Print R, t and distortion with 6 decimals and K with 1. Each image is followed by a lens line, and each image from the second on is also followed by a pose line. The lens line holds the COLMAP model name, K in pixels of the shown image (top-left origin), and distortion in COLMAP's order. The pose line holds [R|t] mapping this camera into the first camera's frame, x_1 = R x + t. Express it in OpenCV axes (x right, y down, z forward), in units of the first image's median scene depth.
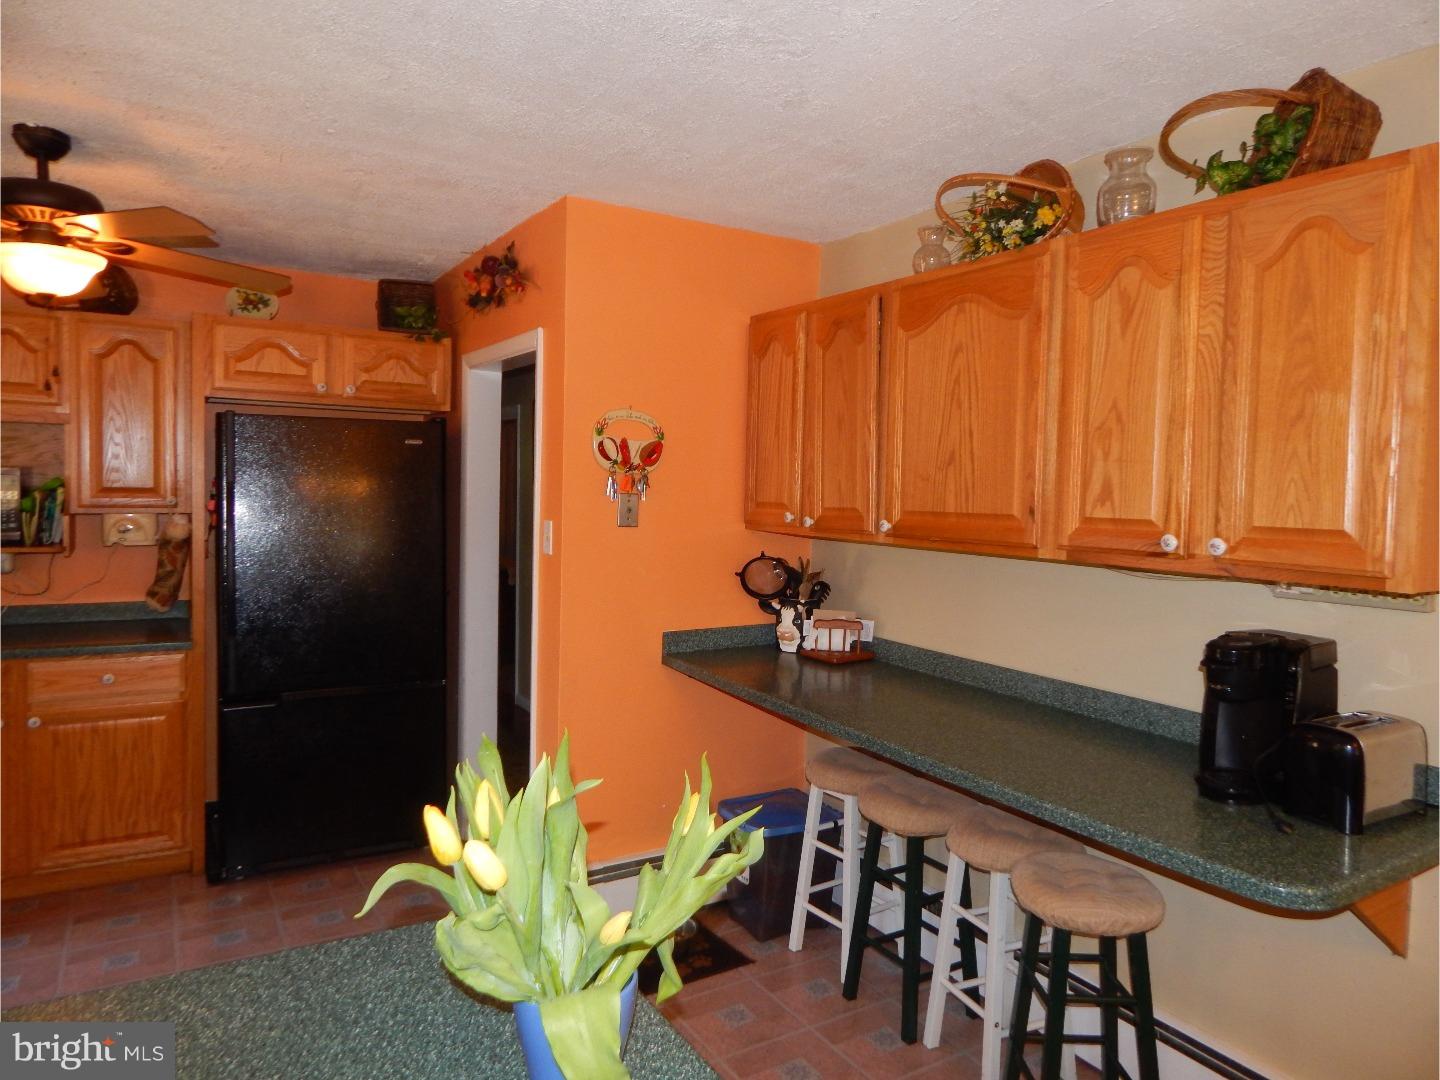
lens RADIAL K [[941.9, 0, 721.0], [0, 941.9, 533.5], [0, 0, 1]] dist [-0.003302, -0.001169]
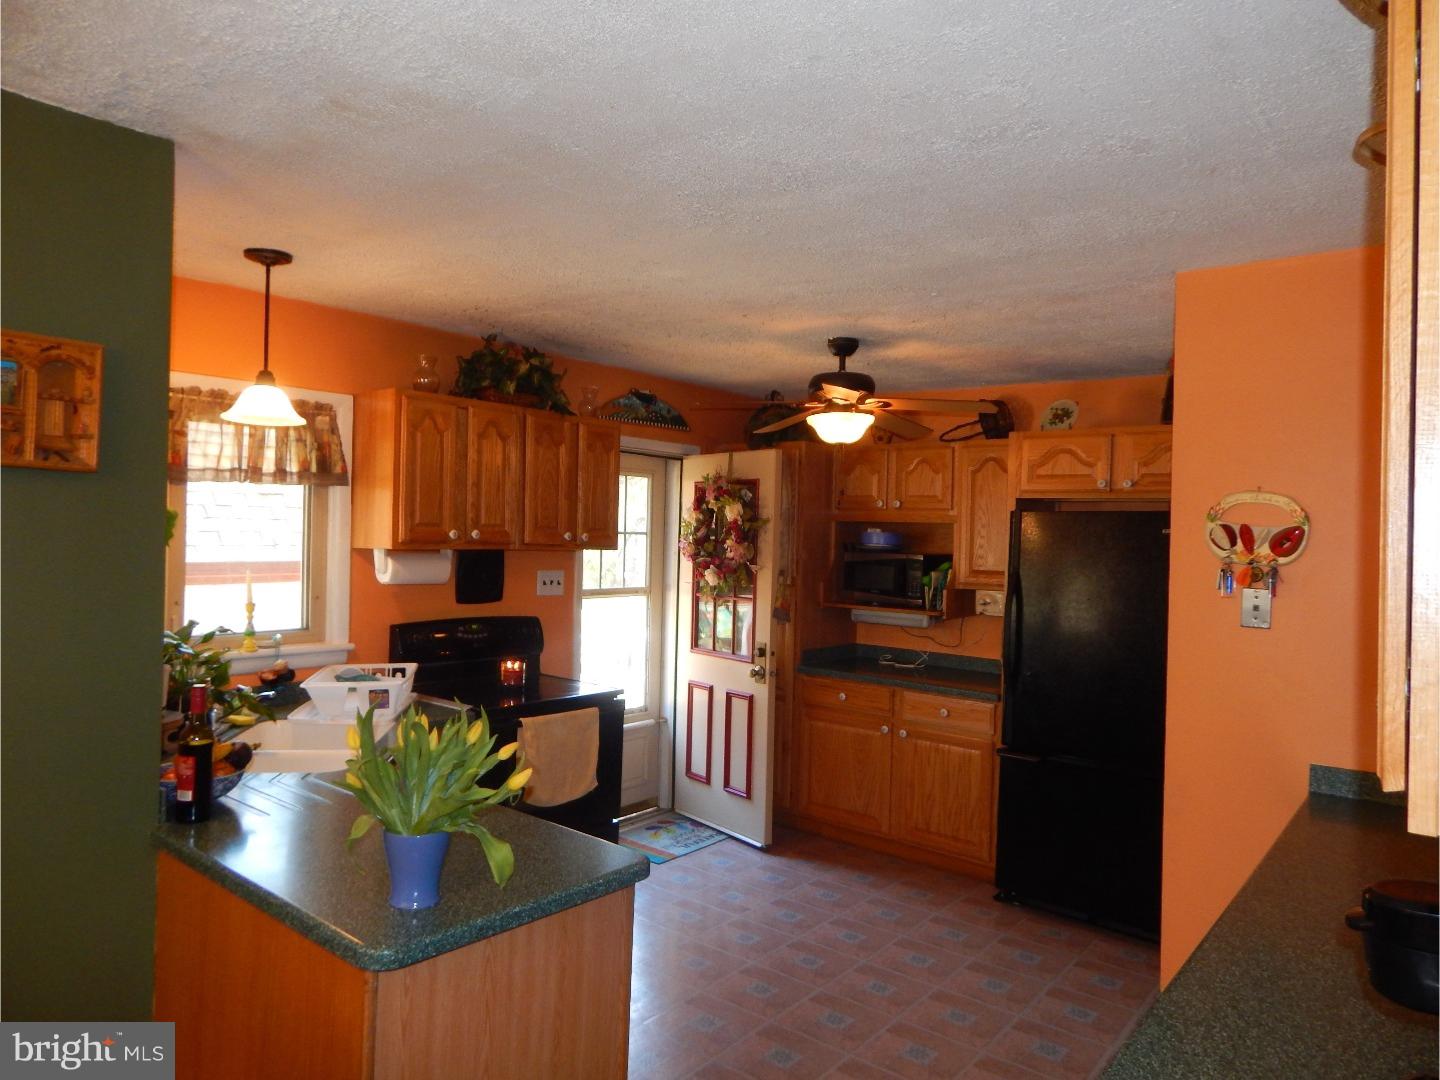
lens RADIAL K [[941.9, 0, 721.2], [0, 941.9, 538.3], [0, 0, 1]] dist [-0.003302, -0.001169]
pose [[0.332307, -0.010156, -0.943117, 0.484899], [-0.070335, 0.996891, -0.035518, -0.021670], [0.940545, 0.078137, 0.330559, 0.228580]]
